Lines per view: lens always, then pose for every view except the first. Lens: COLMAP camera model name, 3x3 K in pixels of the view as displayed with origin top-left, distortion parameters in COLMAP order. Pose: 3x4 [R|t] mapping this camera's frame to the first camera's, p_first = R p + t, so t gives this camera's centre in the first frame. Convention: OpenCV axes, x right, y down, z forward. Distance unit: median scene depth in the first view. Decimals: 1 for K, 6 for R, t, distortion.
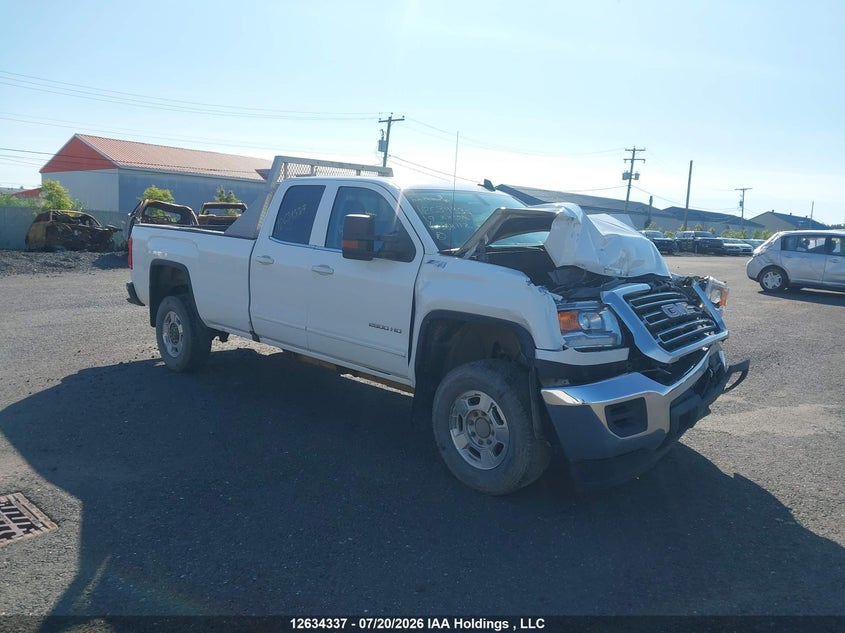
lens RADIAL K [[697.2, 0, 438.0], [0, 697.2, 315.9], [0, 0, 1]] dist [0.007960, 0.004360]
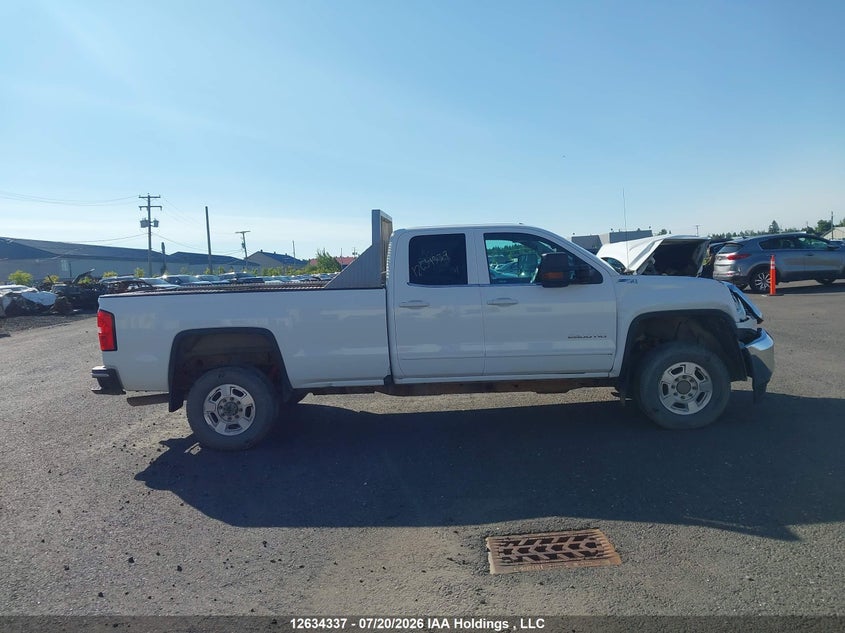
lens RADIAL K [[697.2, 0, 438.0], [0, 697.2, 315.9], [0, 0, 1]] dist [0.007960, 0.004360]
pose [[0.712179, -0.125864, 0.690623, -0.130753], [0.169231, 0.985563, 0.005102, -0.008380], [-0.681294, 0.113241, 0.723197, 0.027182]]
